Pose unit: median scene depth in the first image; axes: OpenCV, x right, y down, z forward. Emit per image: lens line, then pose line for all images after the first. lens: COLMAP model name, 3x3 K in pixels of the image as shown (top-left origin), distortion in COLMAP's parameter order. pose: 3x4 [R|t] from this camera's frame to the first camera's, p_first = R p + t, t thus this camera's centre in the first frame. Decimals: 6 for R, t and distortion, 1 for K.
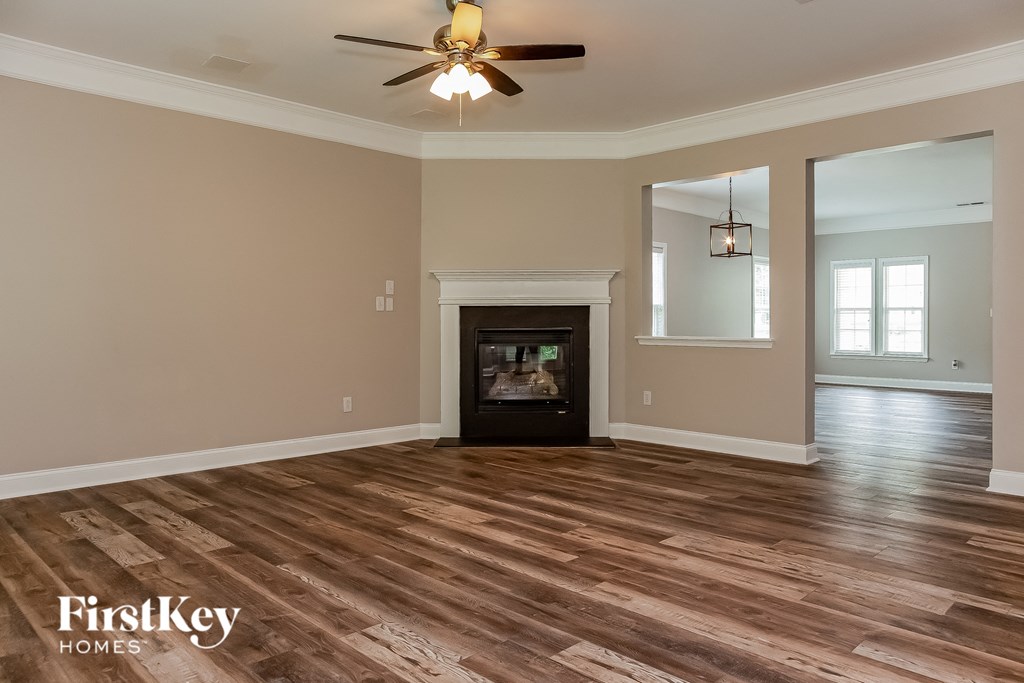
lens RADIAL K [[691.2, 0, 514.1], [0, 691.2, 335.6], [0, 0, 1]] dist [-0.032101, 0.024312]
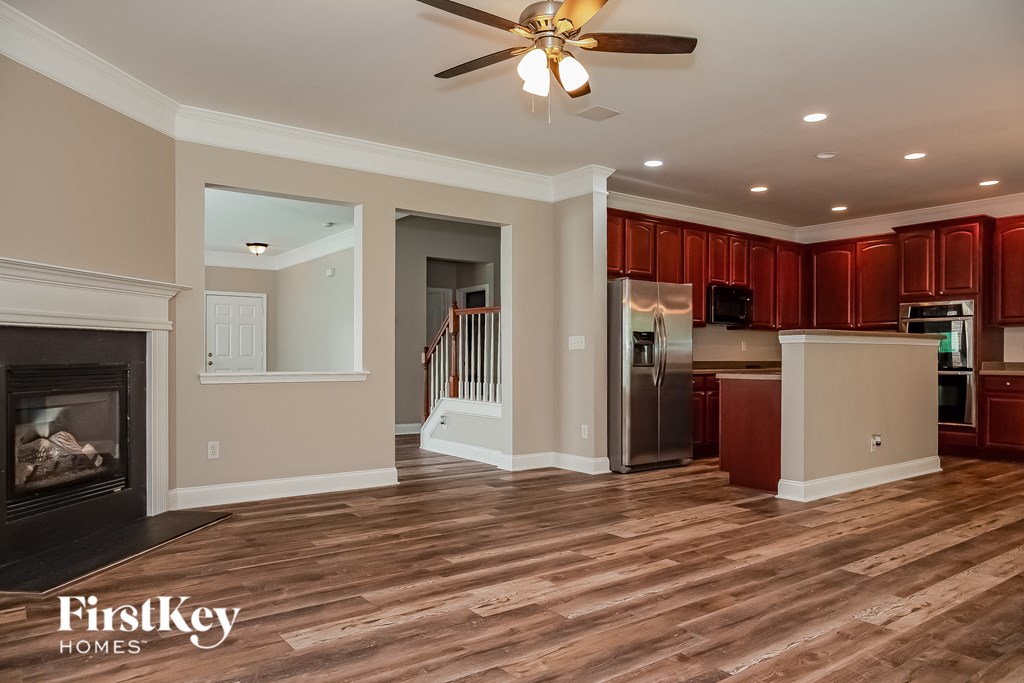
lens RADIAL K [[691.2, 0, 514.5], [0, 691.2, 349.8], [0, 0, 1]] dist [-0.032101, 0.024312]
pose [[0.151547, 0.012771, 0.988368, -1.031841], [0.015949, 0.999755, -0.015363, -0.014996], [-0.988321, 0.018091, 0.151306, 1.013030]]
